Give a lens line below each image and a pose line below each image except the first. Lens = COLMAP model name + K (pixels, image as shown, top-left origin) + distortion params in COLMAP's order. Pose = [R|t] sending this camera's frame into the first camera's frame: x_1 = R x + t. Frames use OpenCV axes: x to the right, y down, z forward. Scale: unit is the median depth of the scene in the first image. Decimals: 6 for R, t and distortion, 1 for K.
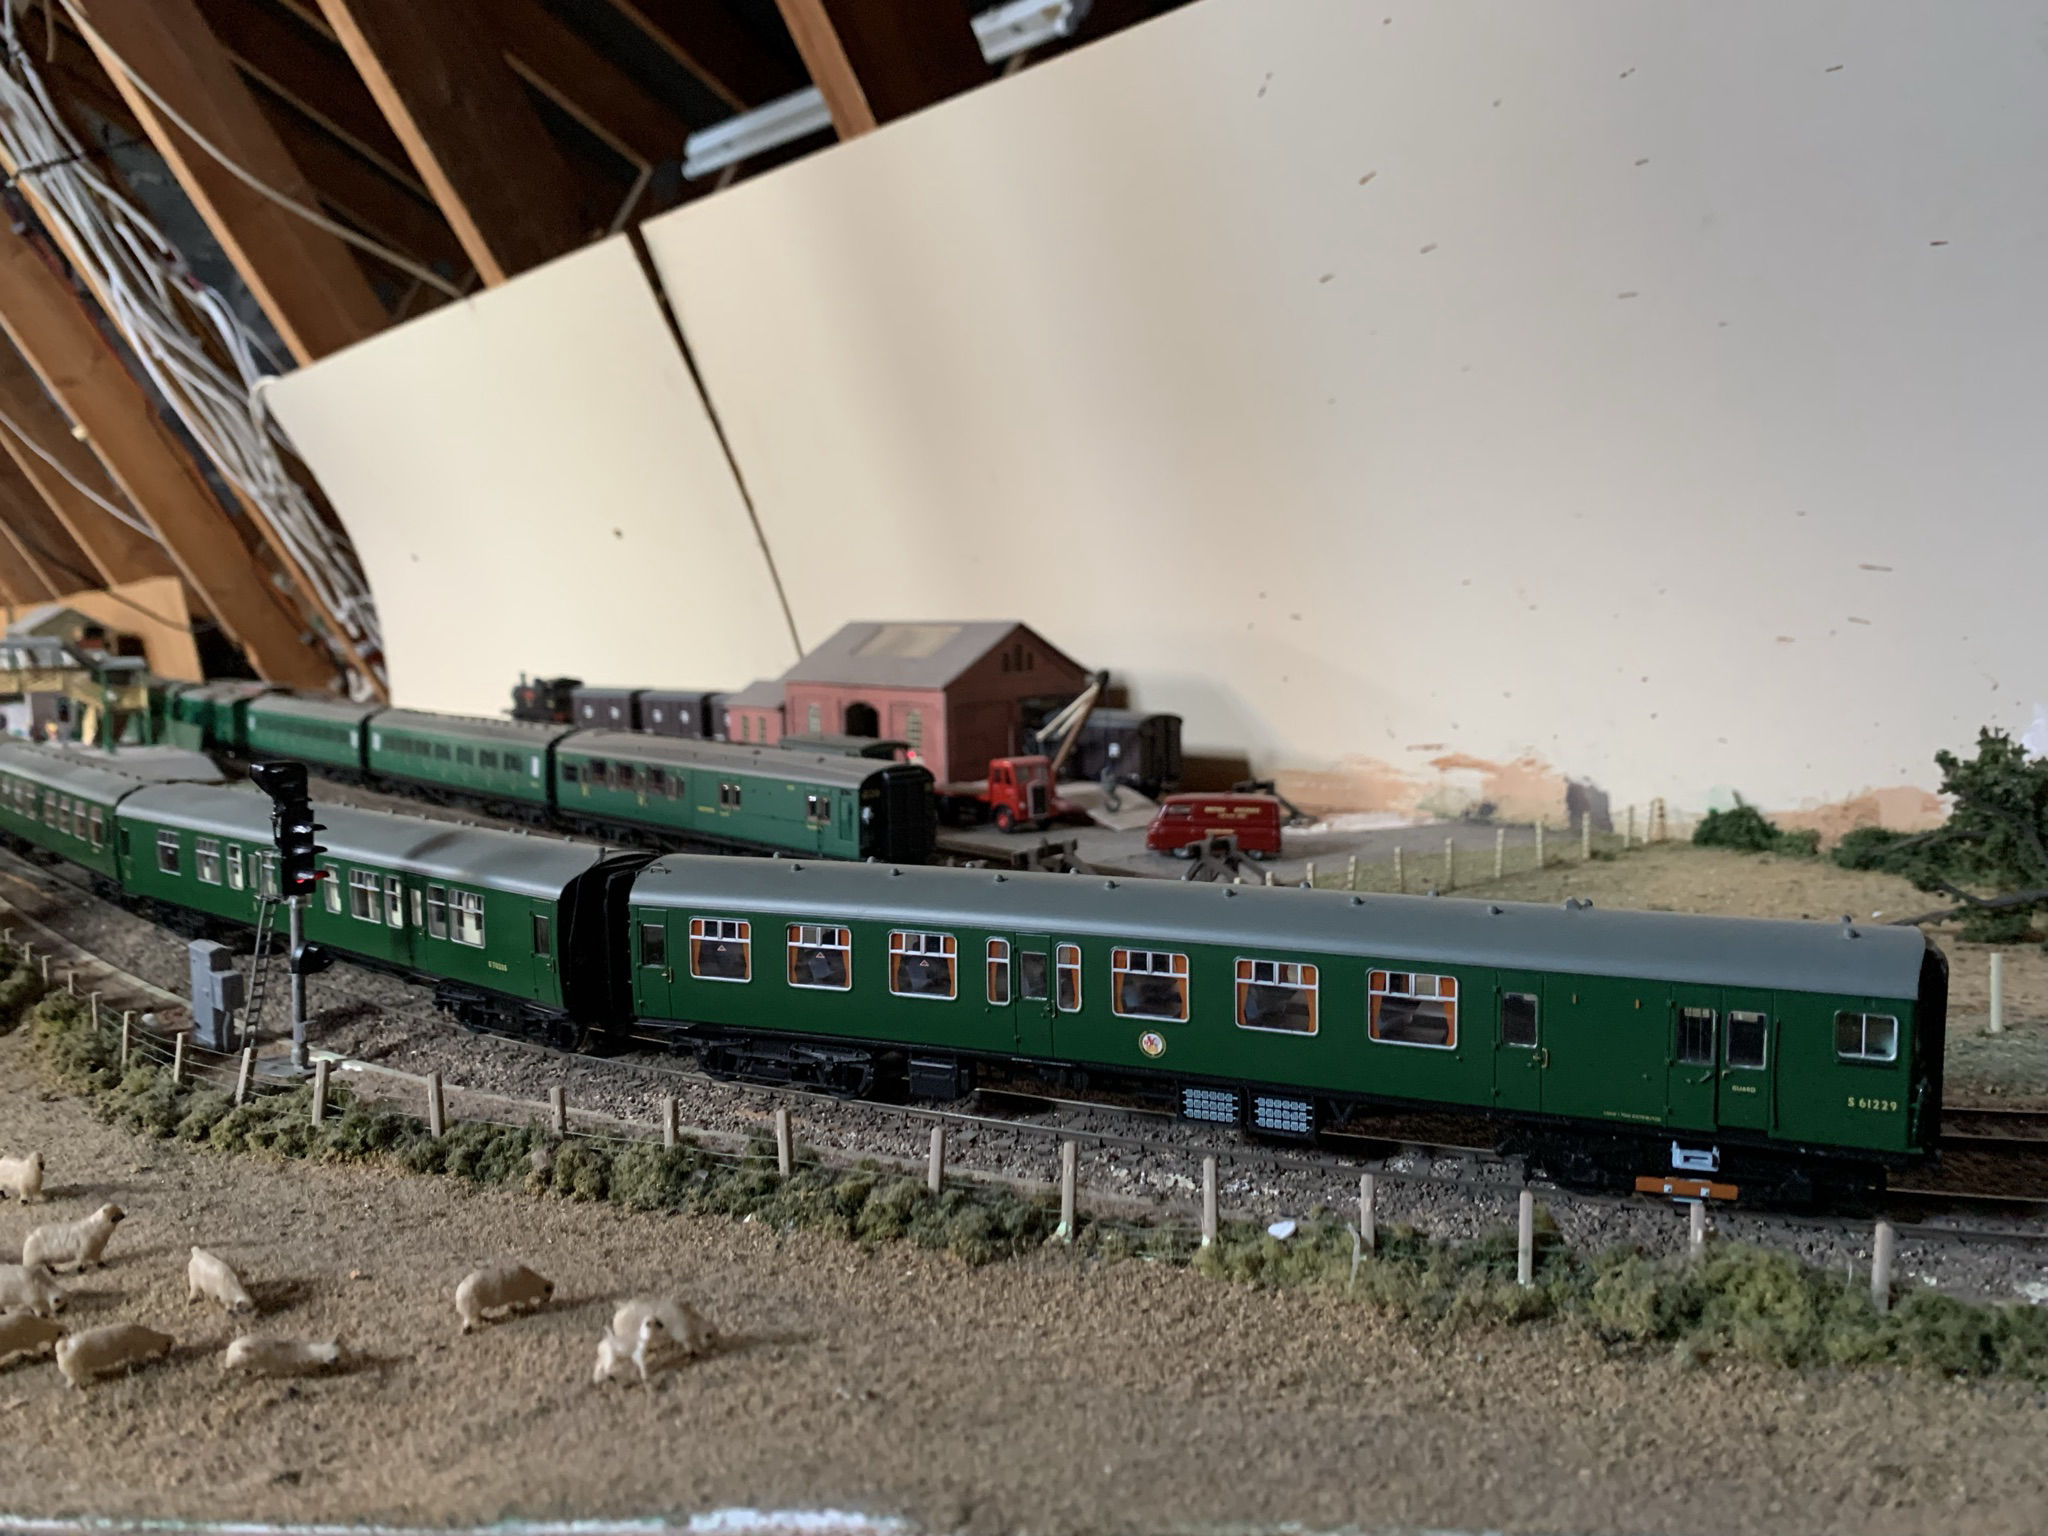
lens RADIAL K [[1602.5, 0, 1039.2], [0, 1602.5, 748.8], [0, 0, 1]] dist [0.000867, -0.020833]
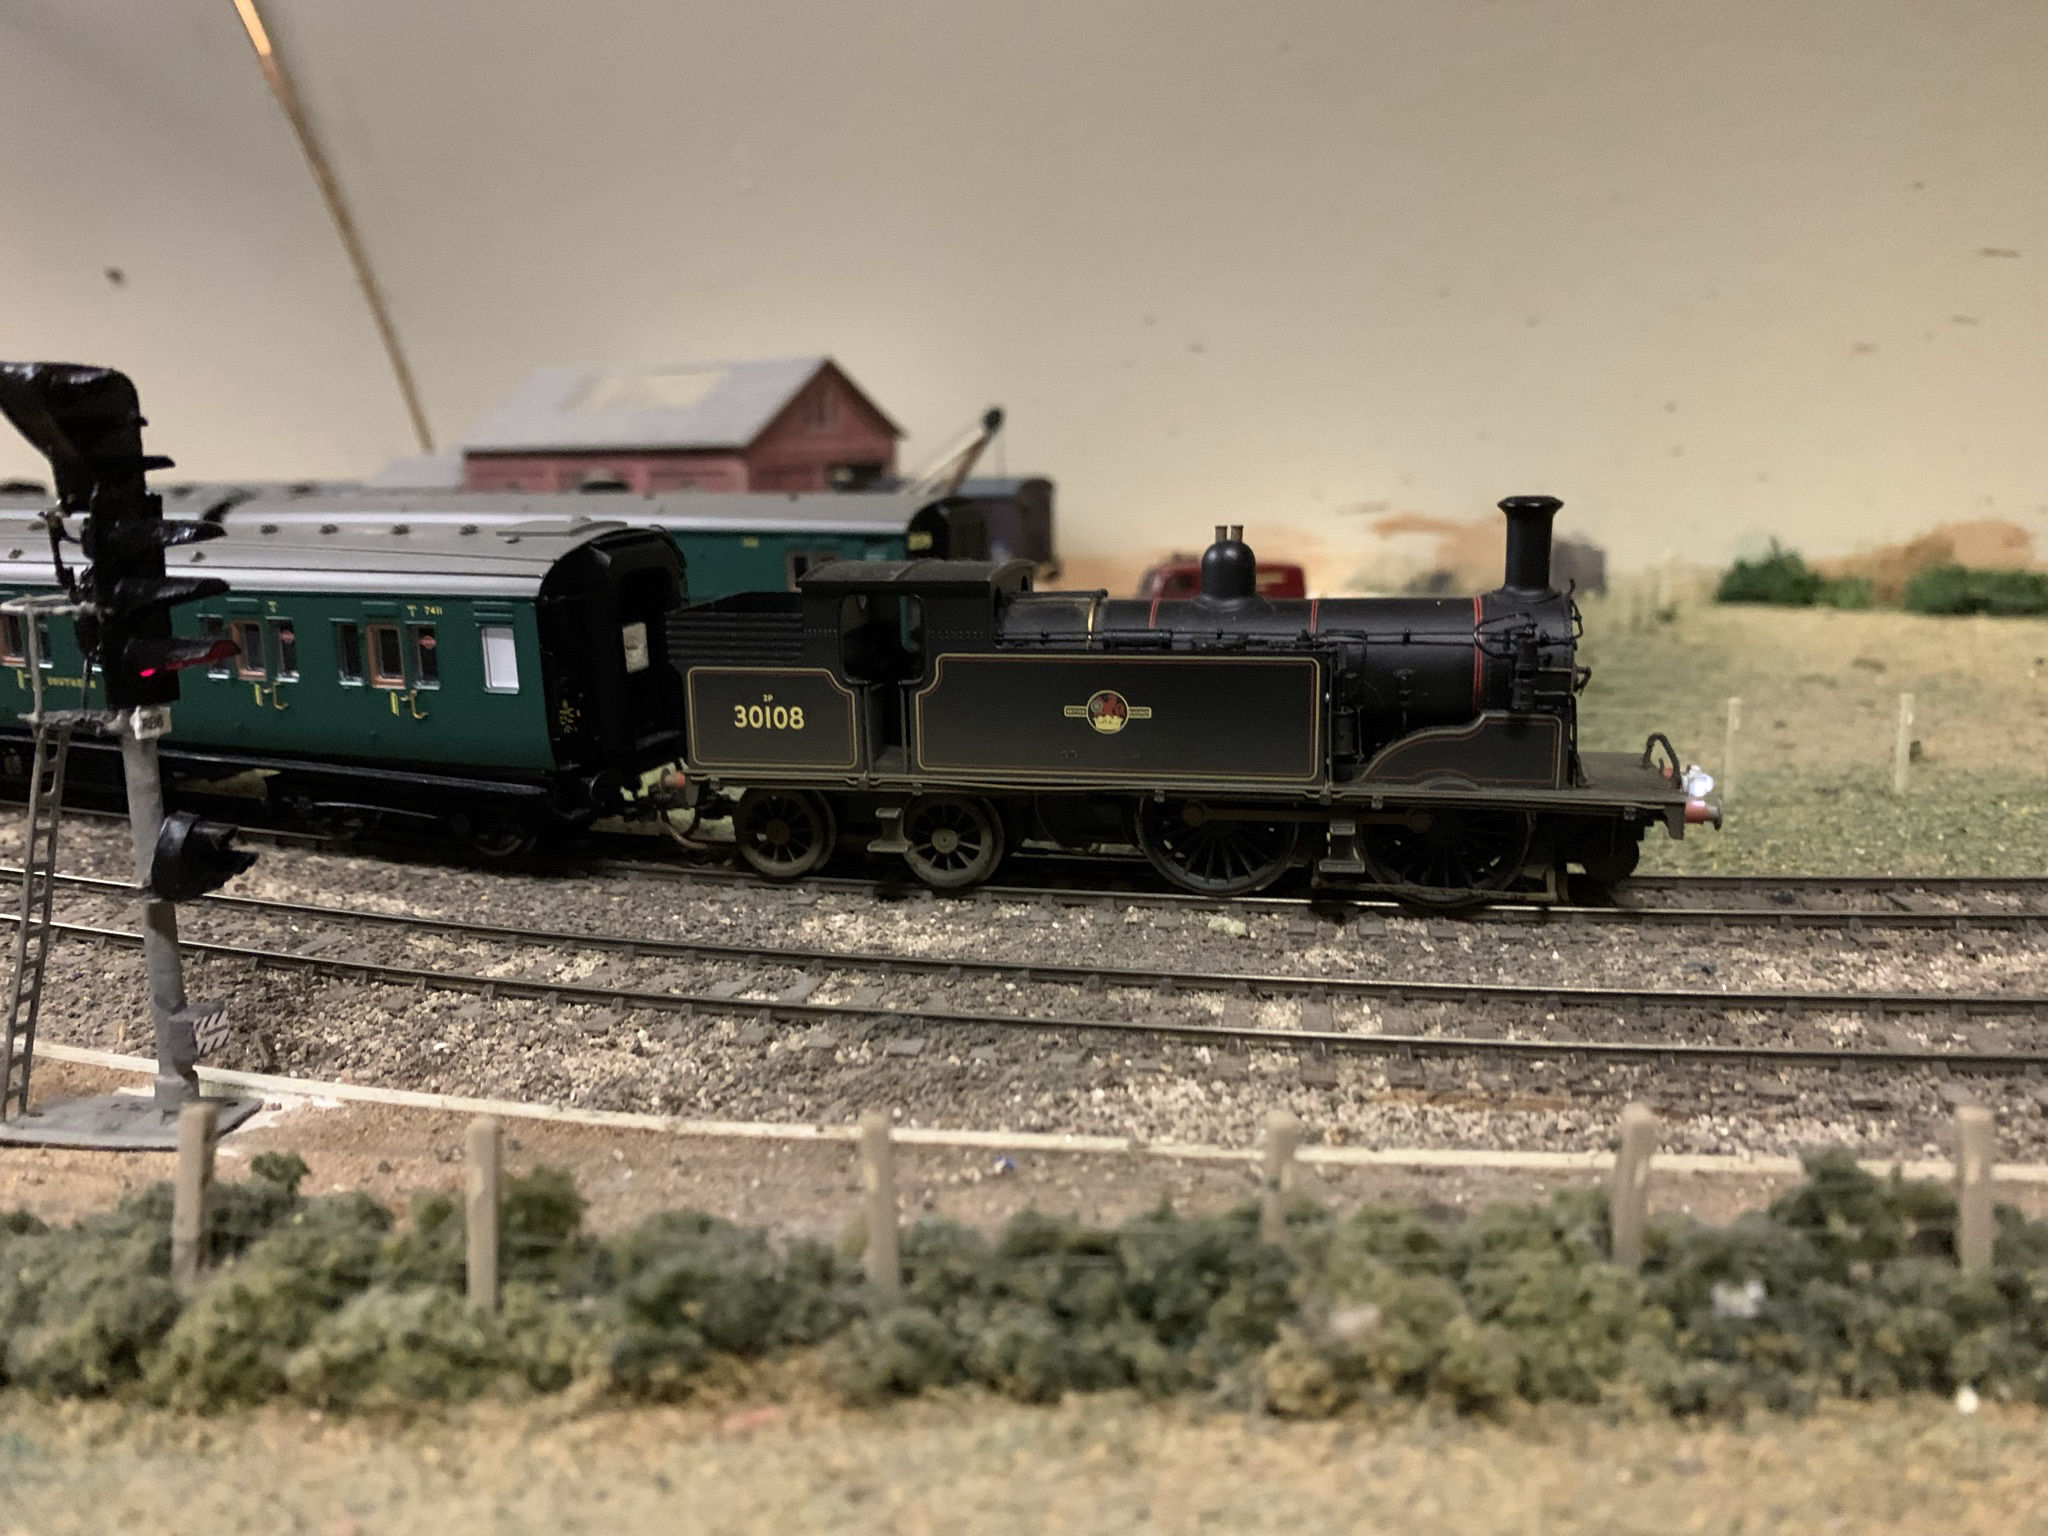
lens RADIAL K [[1602.5, 0, 1025.1], [0, 1602.5, 754.8], [0, 0, 1]] dist [0.000867, -0.020833]
pose [[0.945504, -0.066257, 0.318798, -0.397485], [0.035252, 0.994153, 0.102068, 0.072549], [-0.323697, -0.085267, 0.942311, 0.565181]]
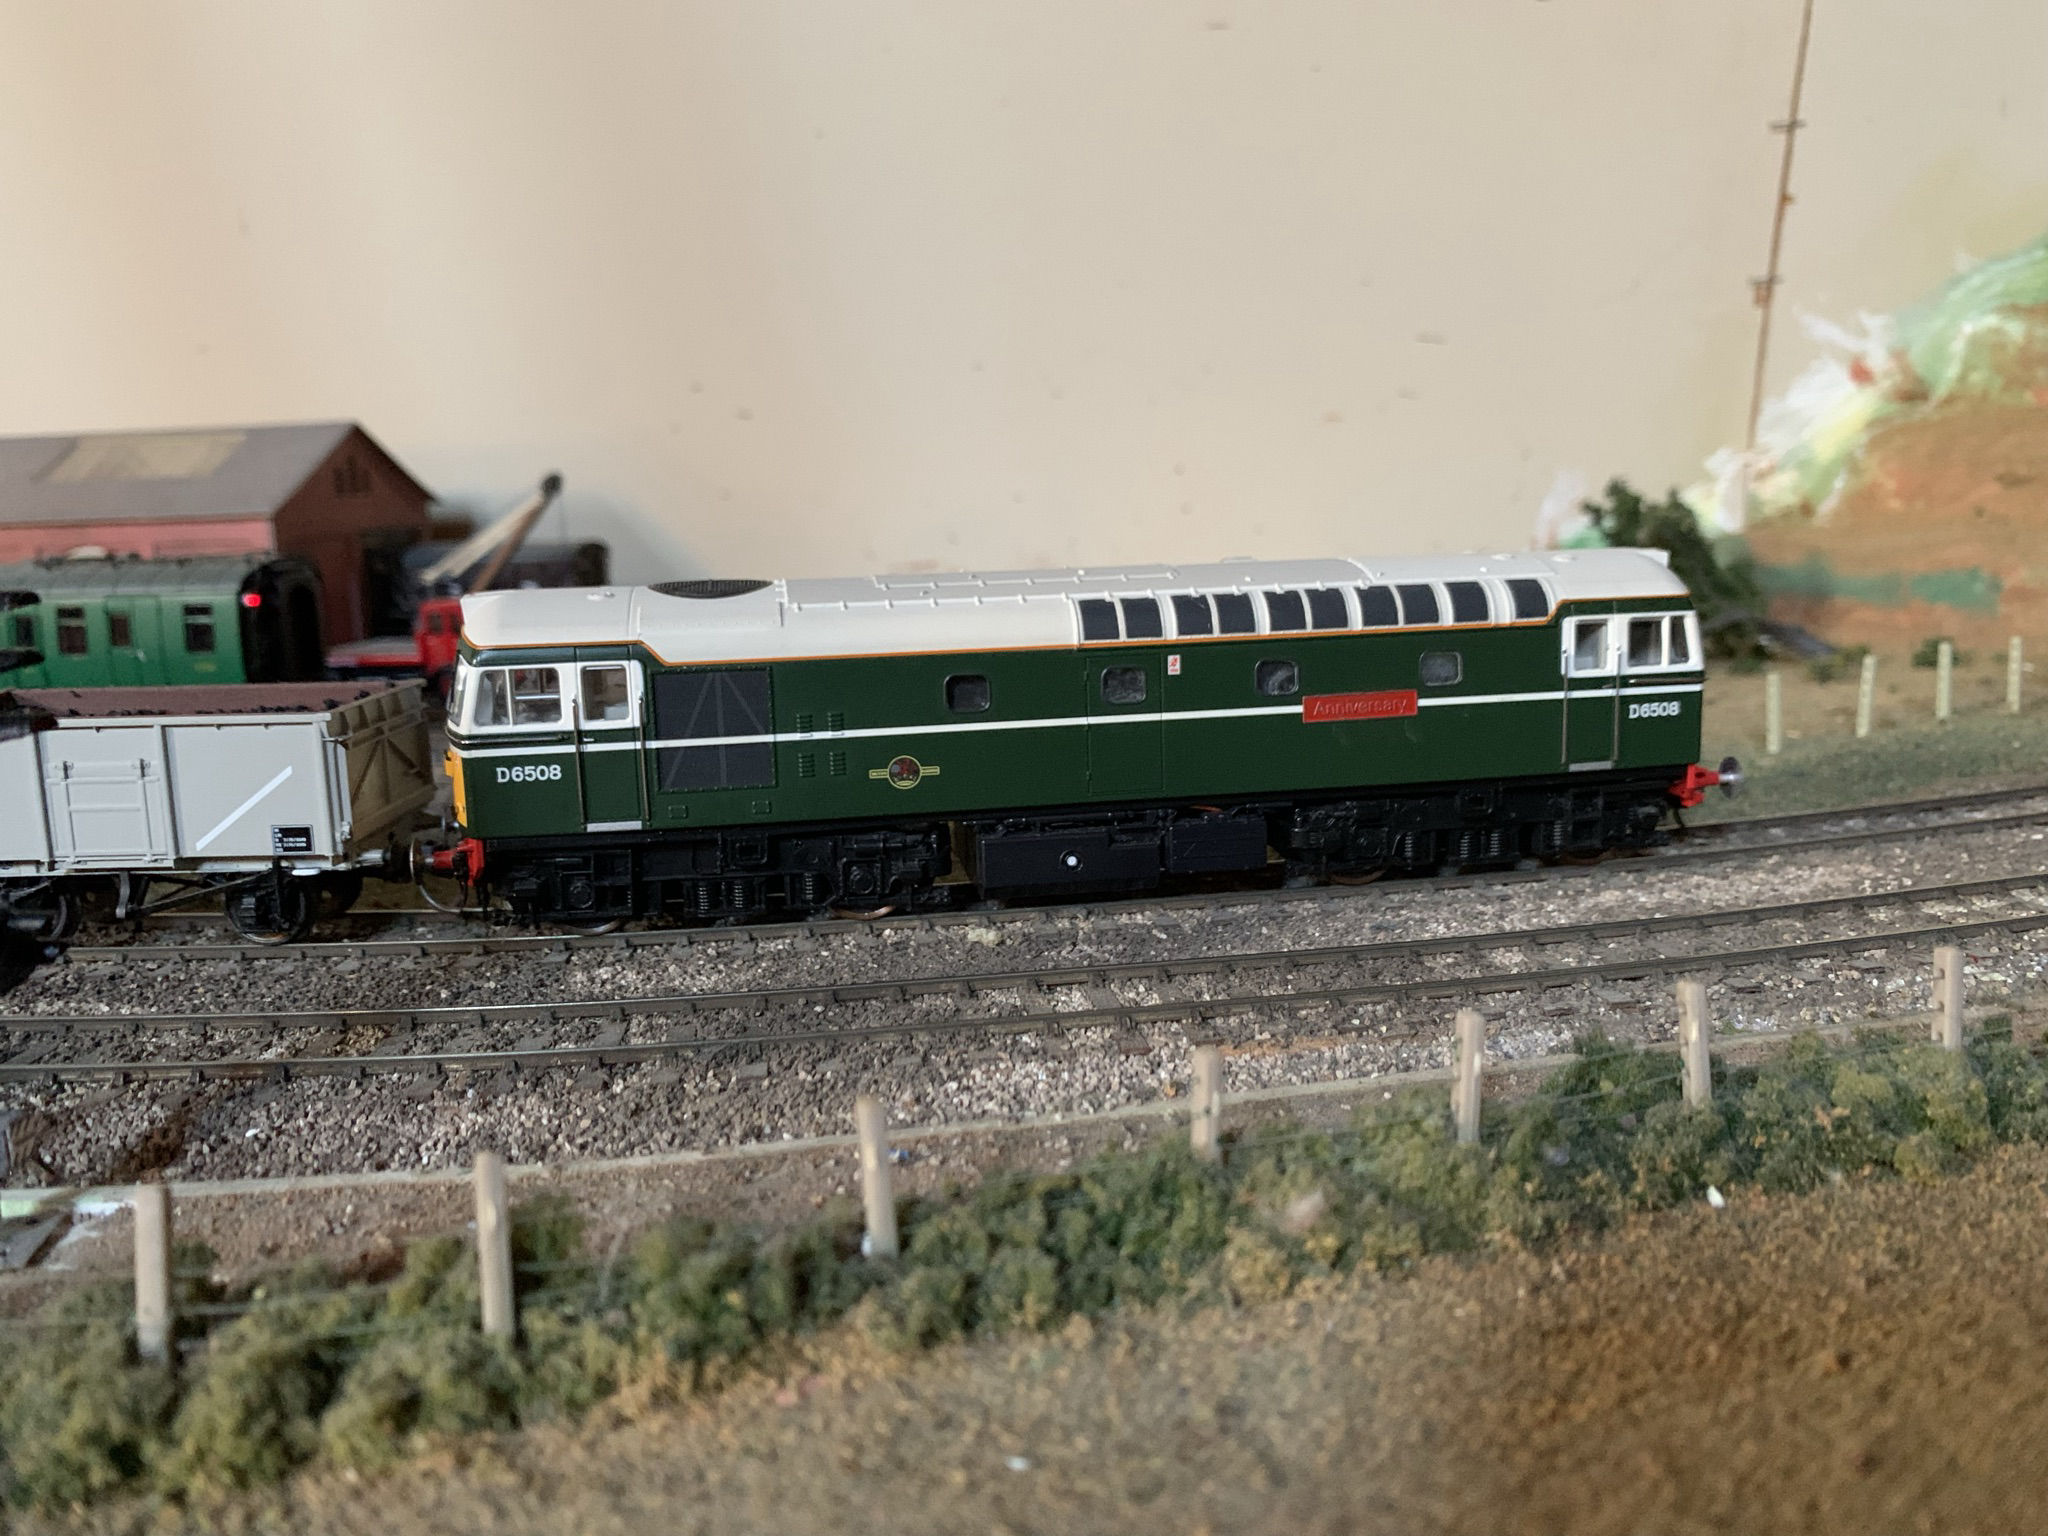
lens RADIAL K [[1602.5, 0, 1020.5], [0, 1602.5, 749.4], [0, 0, 1]] dist [0.000867, -0.020833]
pose [[0.790301, -0.106980, 0.603307, -0.506661], [0.075964, 0.994150, 0.076777, 0.074752], [-0.607991, -0.014847, 0.793805, 0.571647]]
